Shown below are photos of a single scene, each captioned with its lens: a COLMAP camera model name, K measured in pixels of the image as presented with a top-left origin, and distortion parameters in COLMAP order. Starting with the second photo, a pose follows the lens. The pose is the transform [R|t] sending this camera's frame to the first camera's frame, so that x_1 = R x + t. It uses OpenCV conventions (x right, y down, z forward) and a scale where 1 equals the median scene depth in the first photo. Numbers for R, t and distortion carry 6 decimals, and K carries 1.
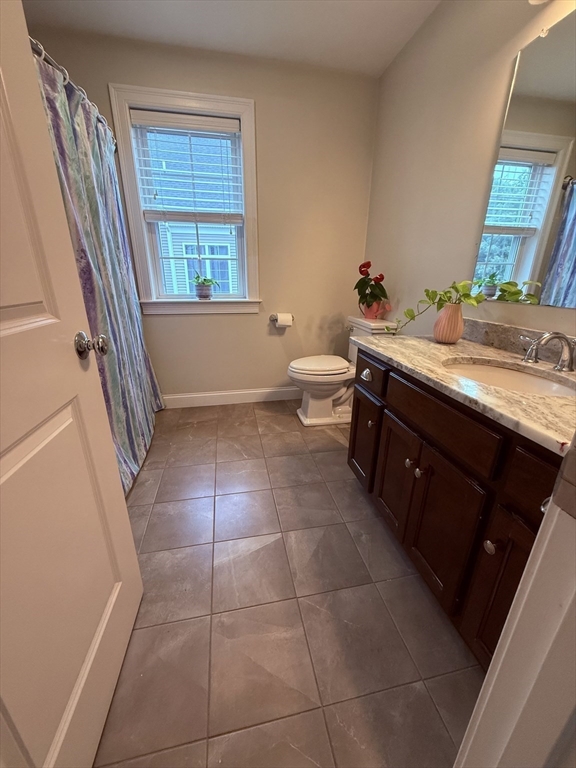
lens RADIAL K [[304.0, 0, 288.3], [0, 304.0, 386.3], [0, 0, 1]] dist [-0.004495, 0.001227]
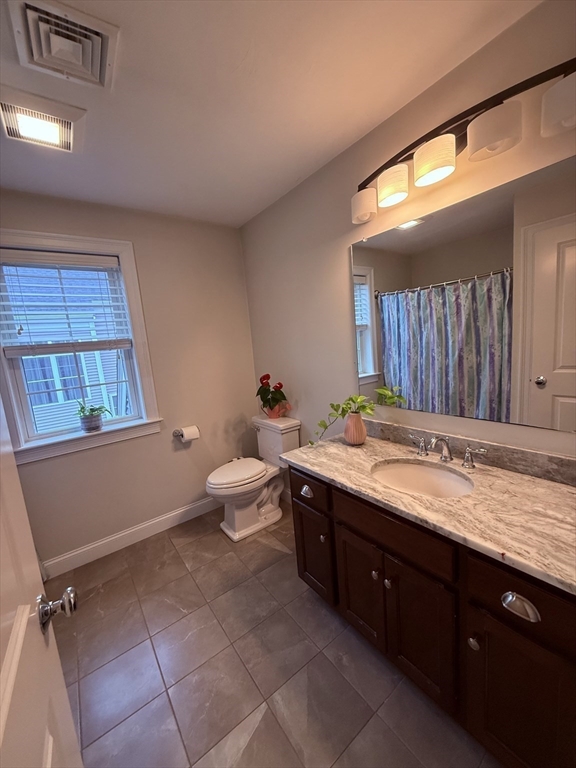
lens RADIAL K [[304.0, 0, 287.6], [0, 304.0, 384.9], [0, 0, 1]] dist [-0.004495, 0.001227]
pose [[0.902046, -0.147740, 0.405569, -0.122151], [0.234551, 0.956545, -0.173226, -0.149866], [-0.362353, 0.251385, 0.897500, -0.026973]]
